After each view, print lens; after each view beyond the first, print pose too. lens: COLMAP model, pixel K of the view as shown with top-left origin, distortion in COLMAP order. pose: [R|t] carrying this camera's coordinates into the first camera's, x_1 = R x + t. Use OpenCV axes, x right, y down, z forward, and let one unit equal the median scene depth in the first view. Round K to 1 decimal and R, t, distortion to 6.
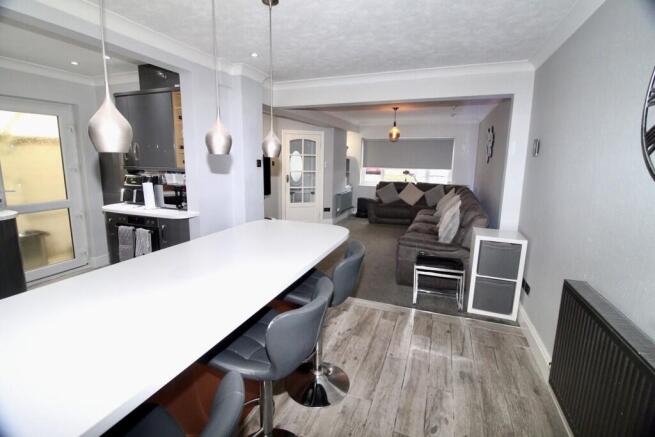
lens RADIAL K [[305.1, 0, 327.2], [0, 305.1, 215.9], [0, 0, 1]] dist [-0.006328, -0.000376]
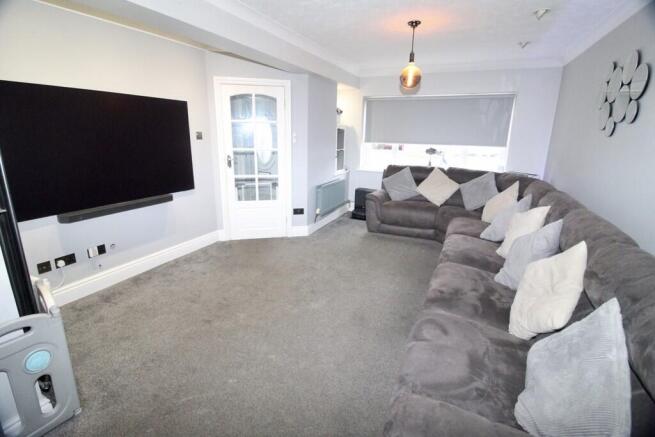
lens RADIAL K [[305.1, 0, 325.5], [0, 305.1, 217.7], [0, 0, 1]] dist [-0.006328, -0.000376]
pose [[0.997243, 0.019567, -0.071576, 0.094730], [-0.013285, 0.996101, 0.087212, -0.060312], [0.073003, -0.086021, 0.993615, 0.366544]]
